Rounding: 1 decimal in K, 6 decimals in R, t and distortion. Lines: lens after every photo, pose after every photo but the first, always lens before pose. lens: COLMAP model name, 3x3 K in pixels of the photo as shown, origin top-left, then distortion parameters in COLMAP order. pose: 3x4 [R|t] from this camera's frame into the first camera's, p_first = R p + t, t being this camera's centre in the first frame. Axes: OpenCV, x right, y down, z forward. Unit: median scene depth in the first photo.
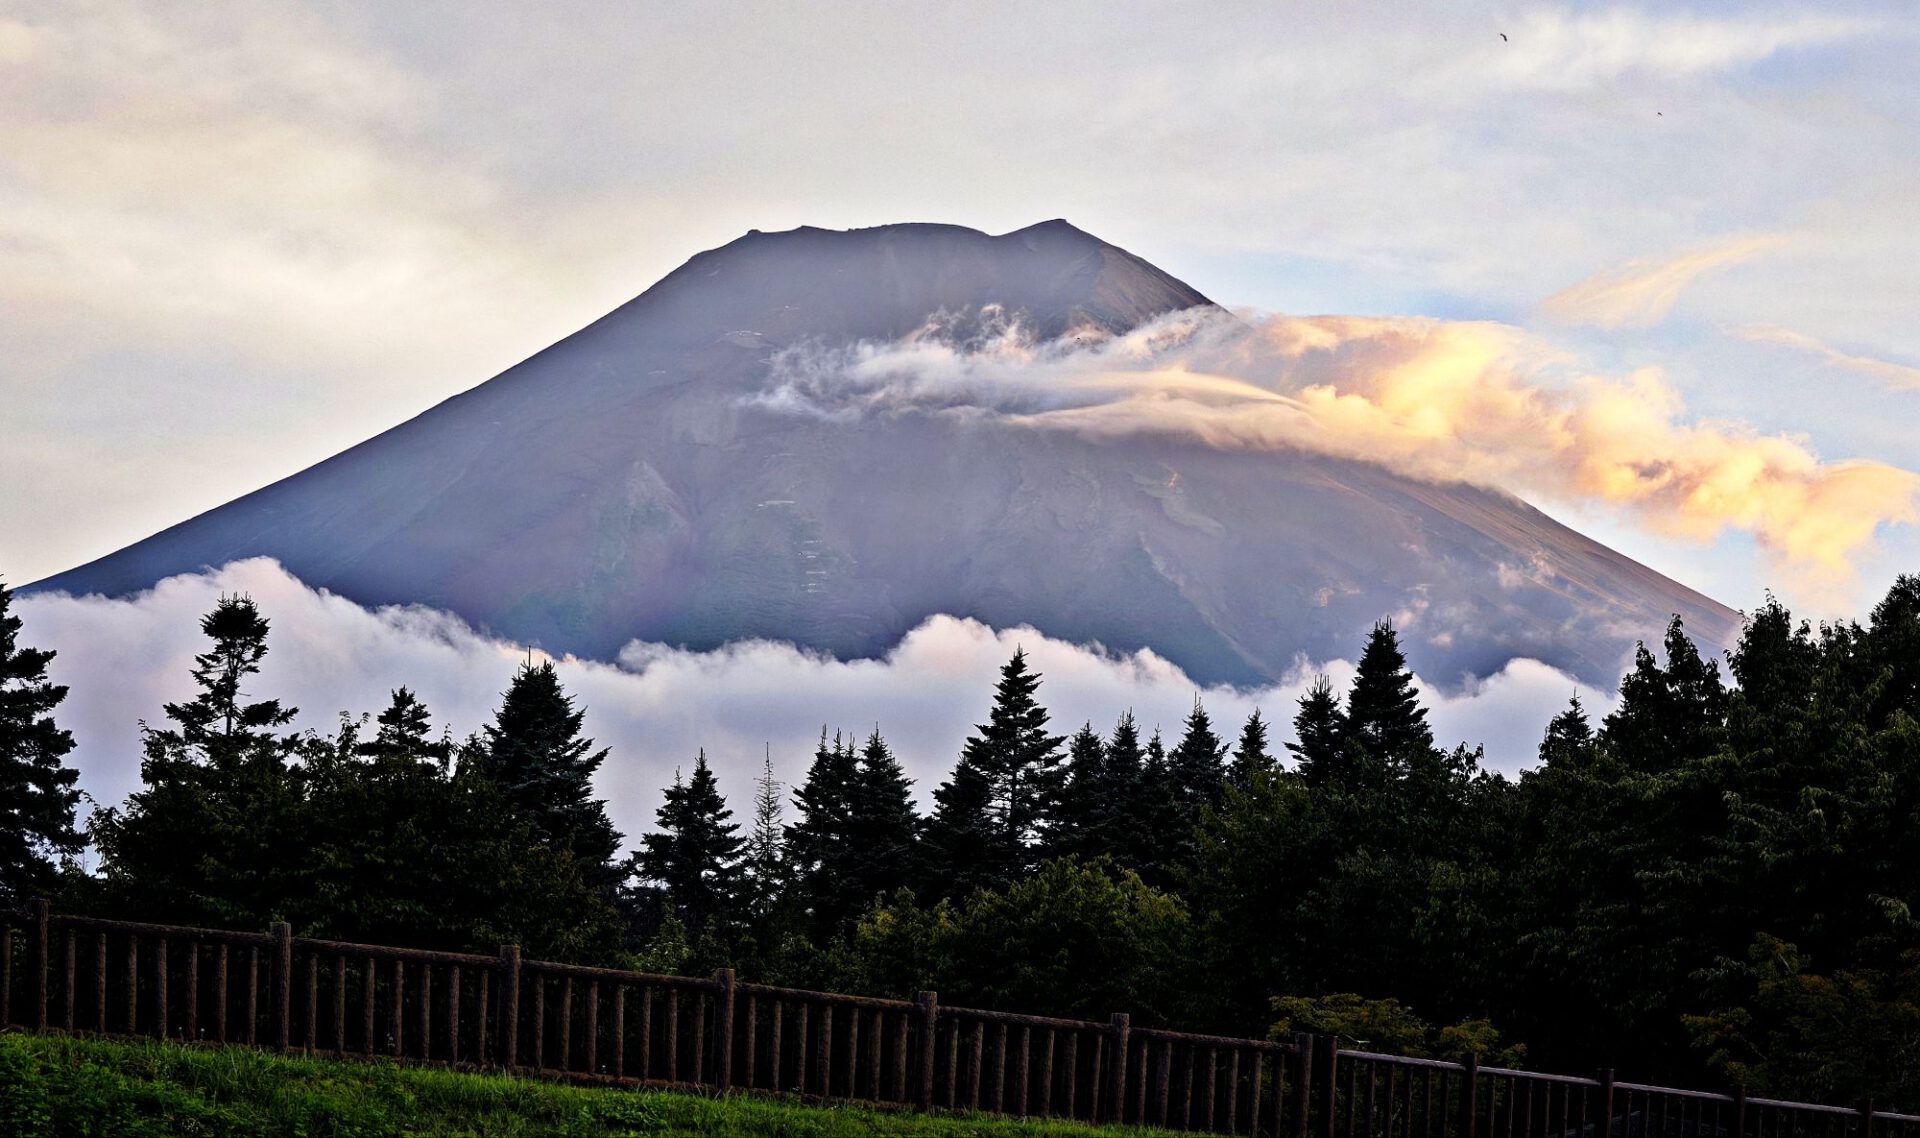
lens RADIAL K [[5587.3, 0, 1001.3], [0, 5587.3, 726.0], [0, 0, 1]] dist [0.373940, 0.000000]
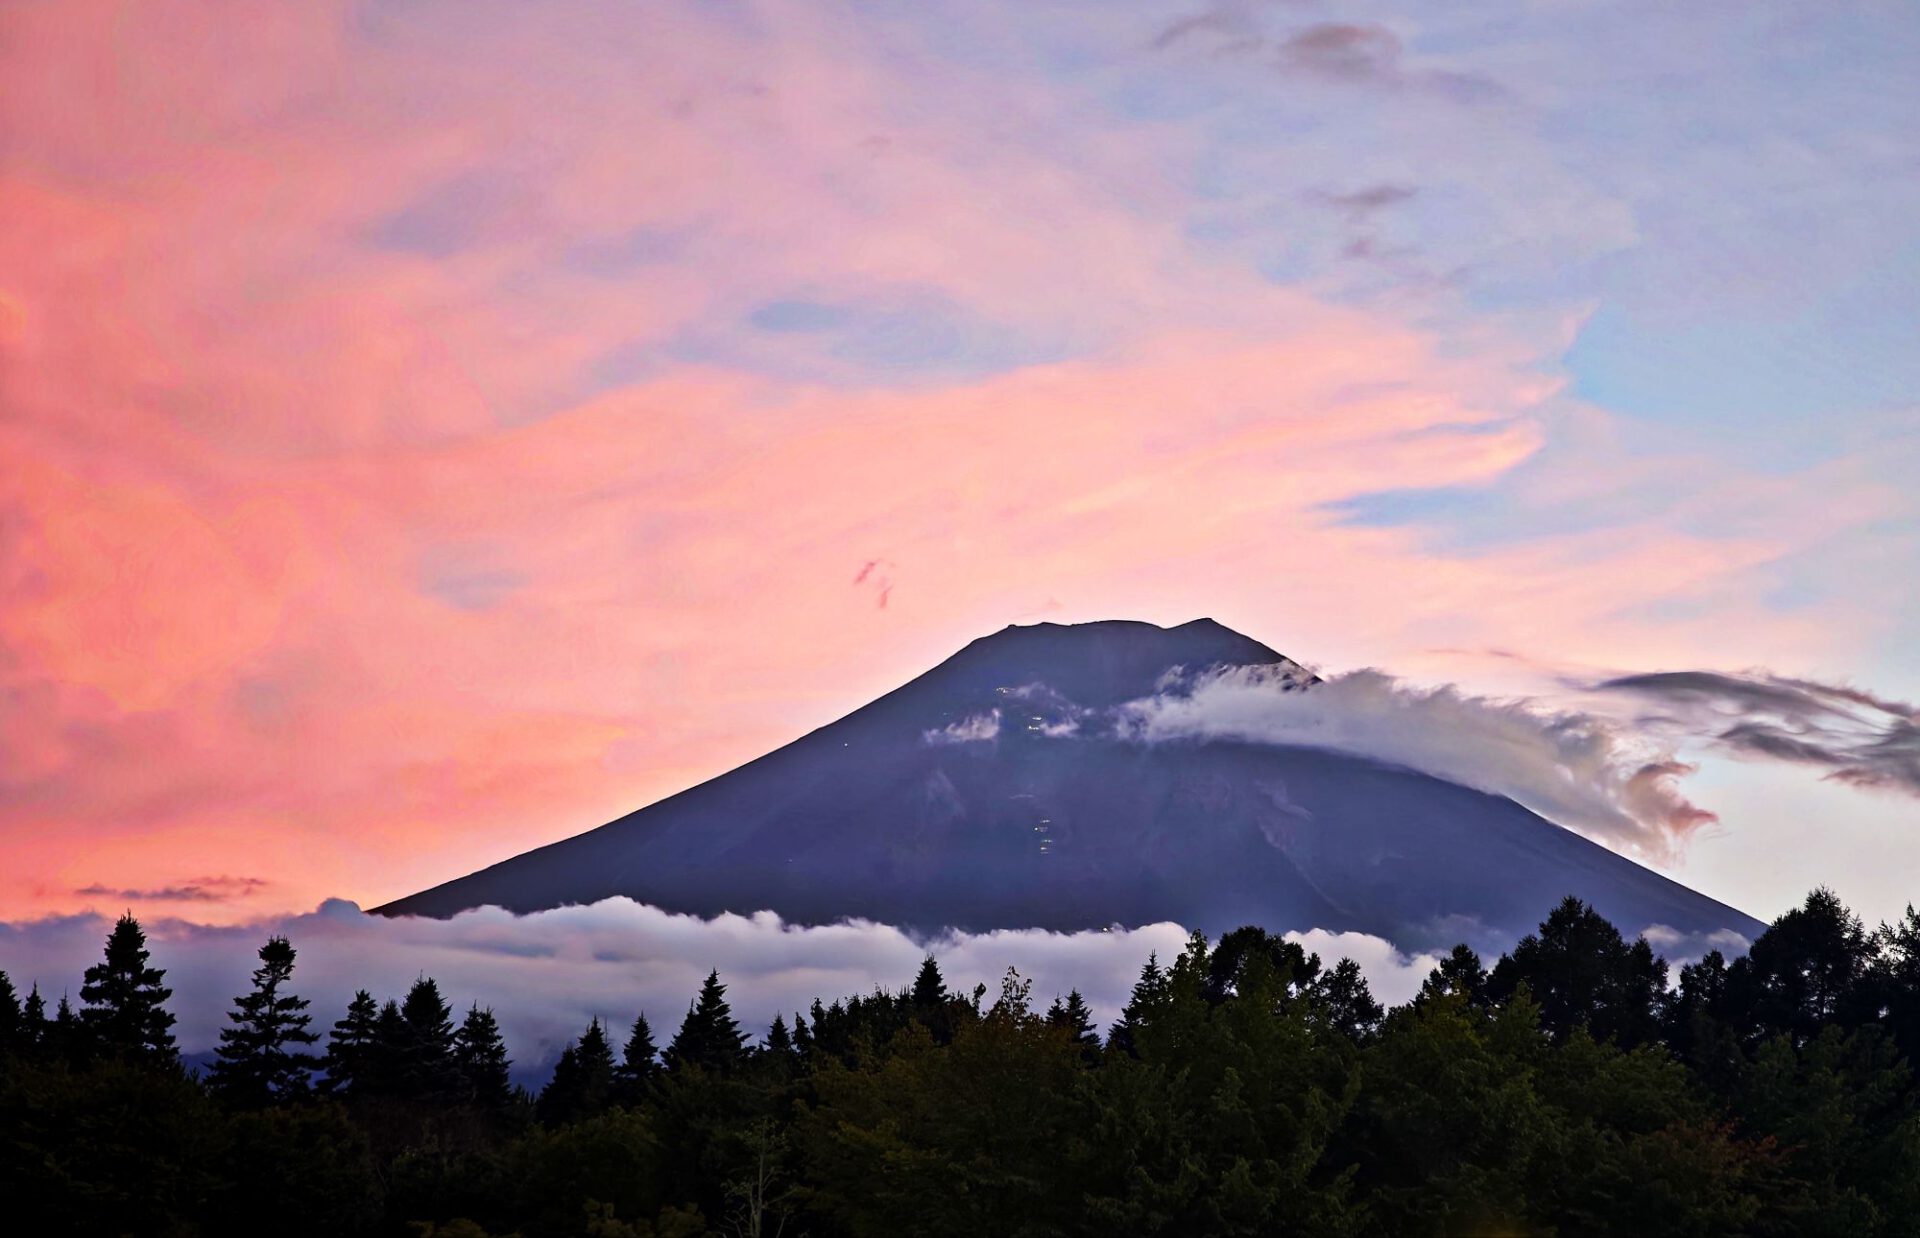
lens RADIAL K [[3747.8, 0, 963.8], [0, 3747.8, 622.9], [0, 0, 1]] dist [0.154475, 0.000000]
pose [[0.993333, 0.004145, -0.115205, 0.243671], [-0.012675, 0.997221, -0.073408, -0.041646], [0.114581, 0.074379, 0.990626, -0.191695]]
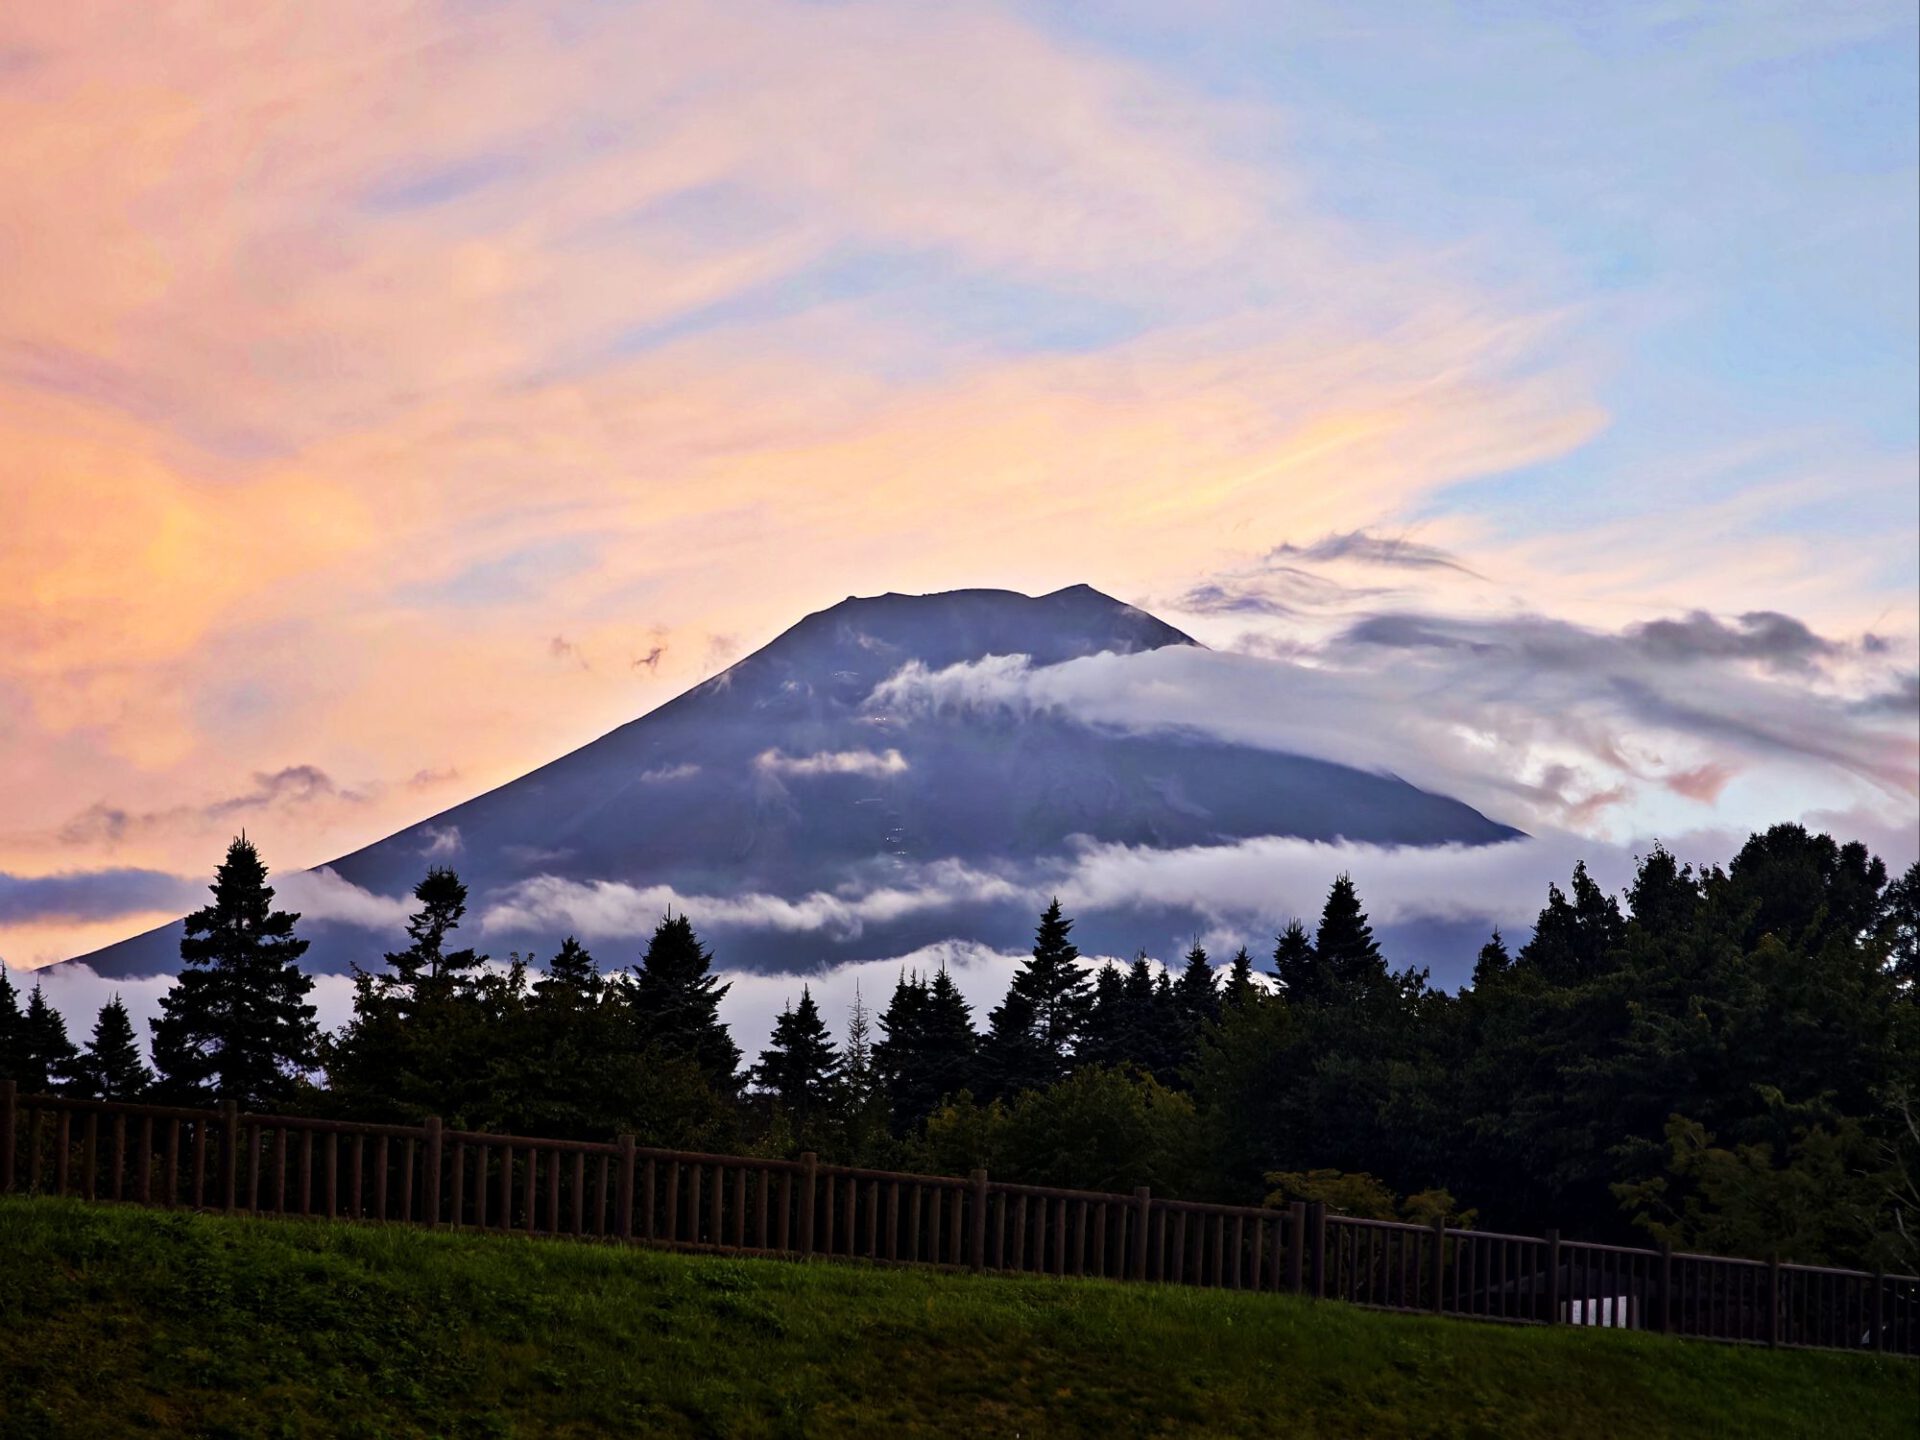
lens RADIAL K [[4206.3, 0, 949.0], [0, 4206.3, 690.0], [0, 0, 1]] dist [0.162991, 0.000000]
pose [[0.999653, -0.014898, -0.021740, 0.000749], [0.013398, 0.997624, -0.067582, 0.003168], [0.022695, 0.067268, 0.997477, 0.051217]]
